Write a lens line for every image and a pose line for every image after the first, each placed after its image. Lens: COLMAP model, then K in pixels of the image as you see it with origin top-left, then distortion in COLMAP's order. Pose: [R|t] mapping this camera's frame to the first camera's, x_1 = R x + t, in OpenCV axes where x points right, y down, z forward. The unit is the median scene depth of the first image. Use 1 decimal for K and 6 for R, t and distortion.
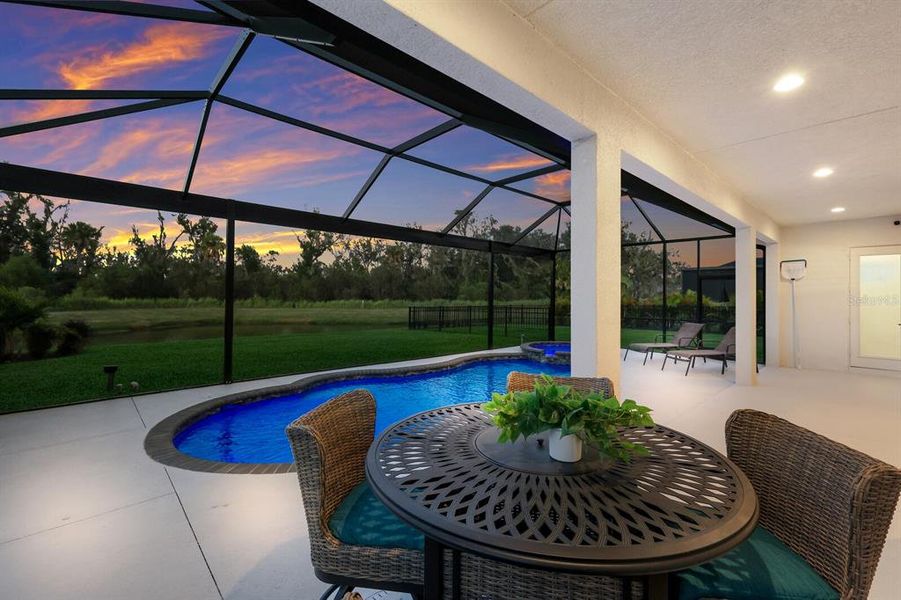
lens RADIAL K [[391.6, 0, 455.7], [0, 391.6, 291.4], [0, 0, 1]] dist [0.004059, 0.000446]
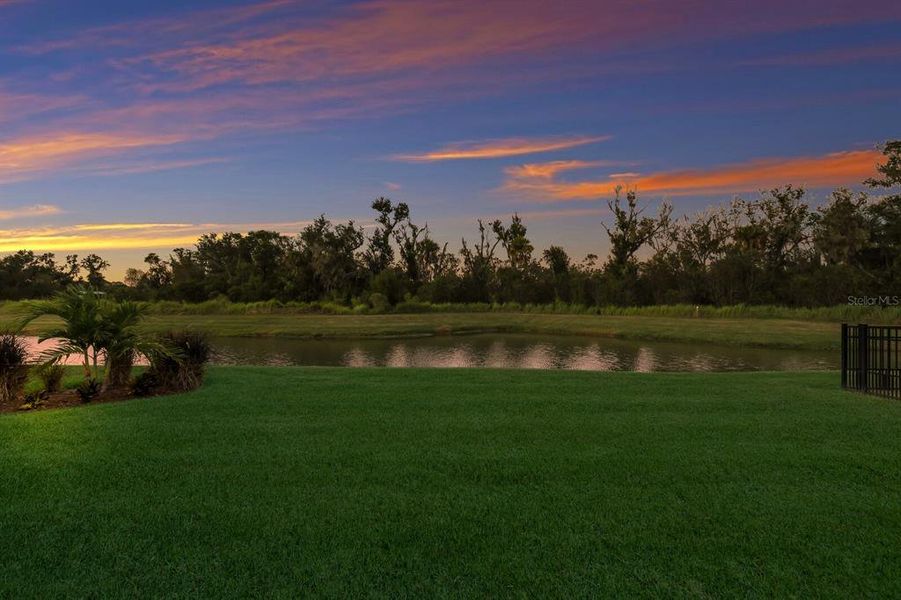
lens RADIAL K [[391.6, 0, 449.9], [0, 391.6, 300.9], [0, 0, 1]] dist [0.004059, 0.000446]
pose [[0.699989, -0.002918, -0.714148, -0.043053], [0.012149, 0.999896, 0.007823, 0.003187], [0.714050, -0.014152, 0.699951, 0.182302]]
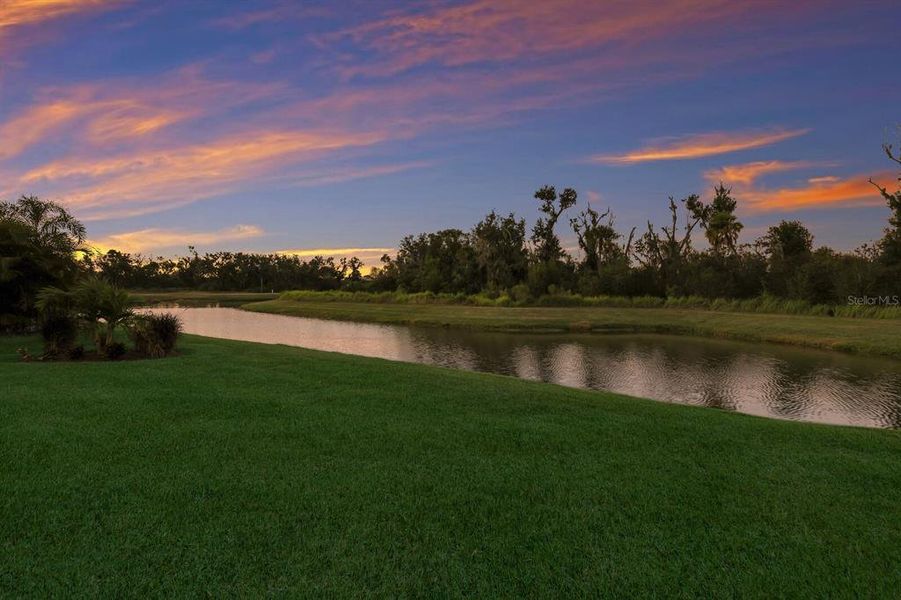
lens RADIAL K [[391.6, 0, 451.3], [0, 391.6, 299.3], [0, 0, 1]] dist [0.004059, 0.000446]
pose [[0.247256, 0.015168, -0.968831, -0.007487], [0.004770, 0.999846, 0.016871, 0.005732], [0.968938, -0.008793, 0.247146, 0.292580]]
